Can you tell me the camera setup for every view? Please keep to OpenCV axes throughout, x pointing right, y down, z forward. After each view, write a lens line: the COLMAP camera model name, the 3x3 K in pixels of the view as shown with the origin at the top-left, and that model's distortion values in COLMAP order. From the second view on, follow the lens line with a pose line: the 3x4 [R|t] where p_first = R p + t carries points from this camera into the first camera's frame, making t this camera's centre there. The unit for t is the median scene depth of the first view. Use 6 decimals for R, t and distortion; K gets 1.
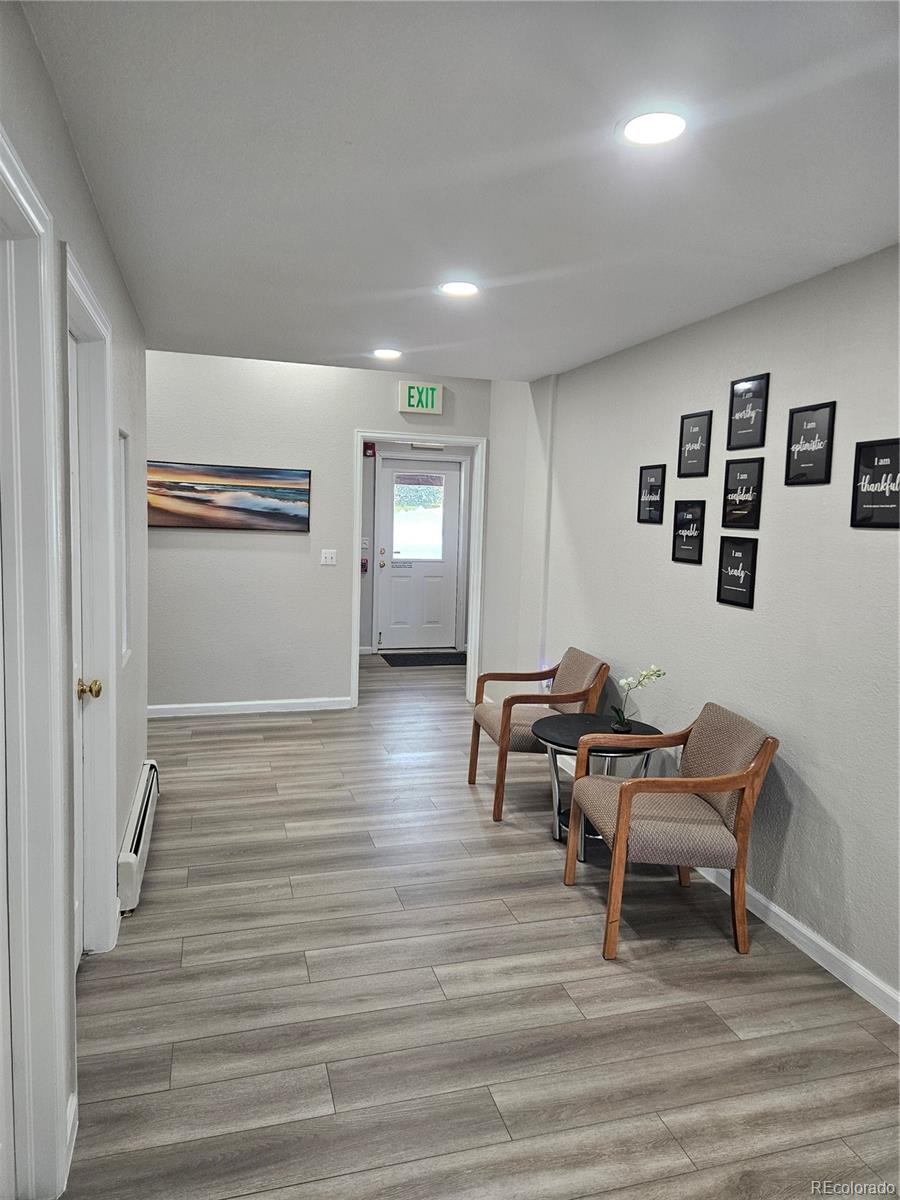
lens RADIAL K [[812.3, 0, 467.1], [0, 812.3, 585.9], [0, 0, 1]] dist [0.070167, -0.057372]
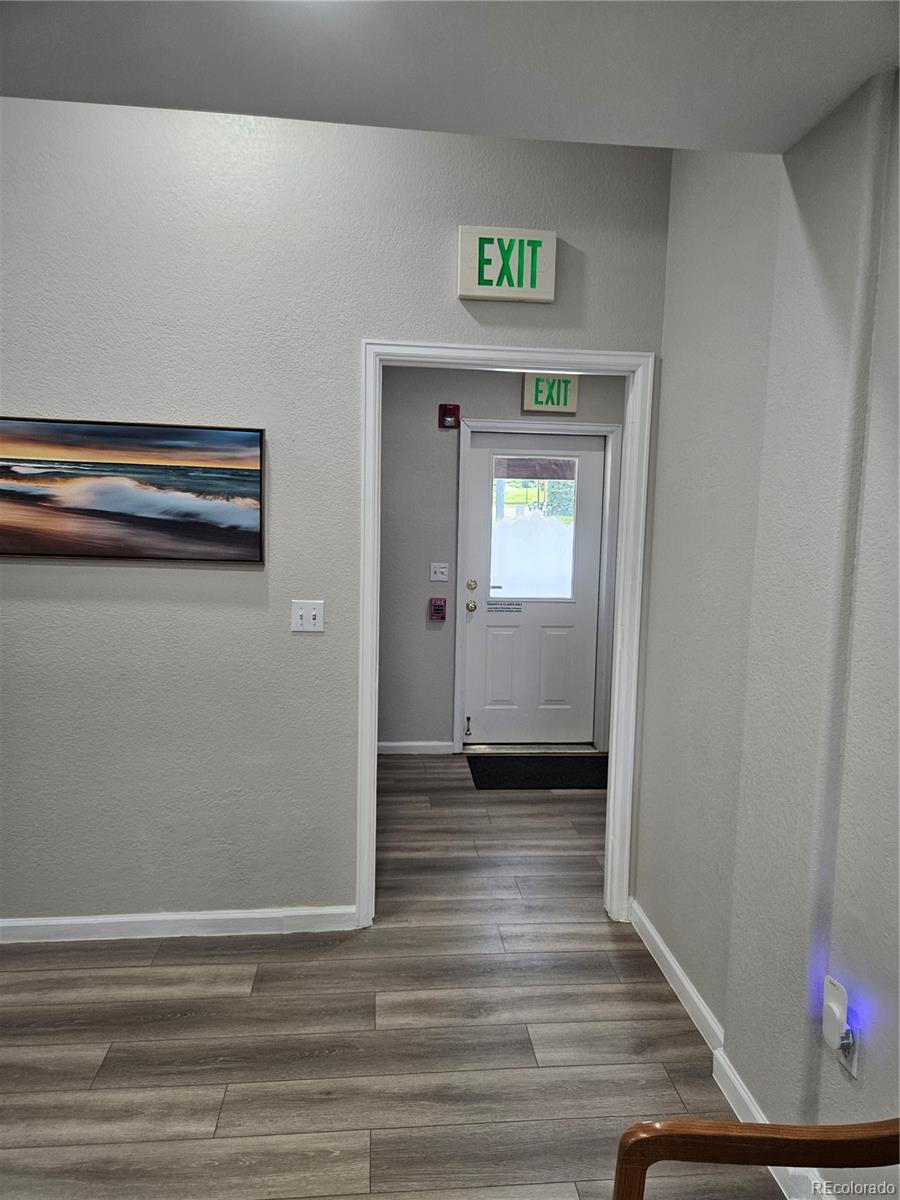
lens RADIAL K [[812.3, 0, 454.8], [0, 812.3, 605.6], [0, 0, 1]] dist [0.070167, -0.057372]
pose [[0.979548, 0.012761, -0.200807, 0.008933], [-0.010694, 0.999878, 0.011377, -0.050157], [0.200928, -0.008997, 0.979565, 0.585325]]
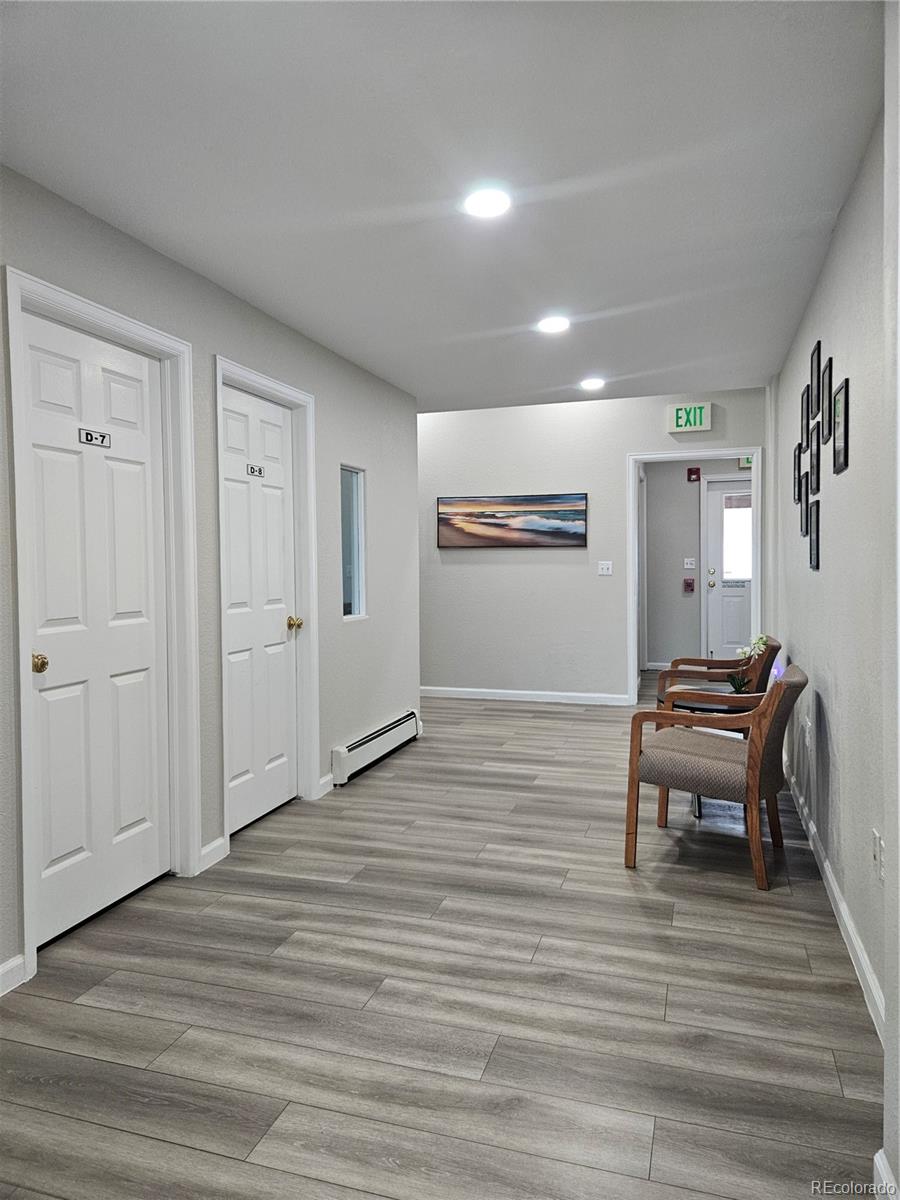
lens RADIAL K [[812.3, 0, 444.8], [0, 812.3, 588.5], [0, 0, 1]] dist [0.070167, -0.057372]
pose [[0.817720, -0.022542, -0.575174, 0.315493], [-0.015231, 0.998036, -0.060768, 0.068695], [0.575414, 0.058451, 0.815771, -0.054542]]
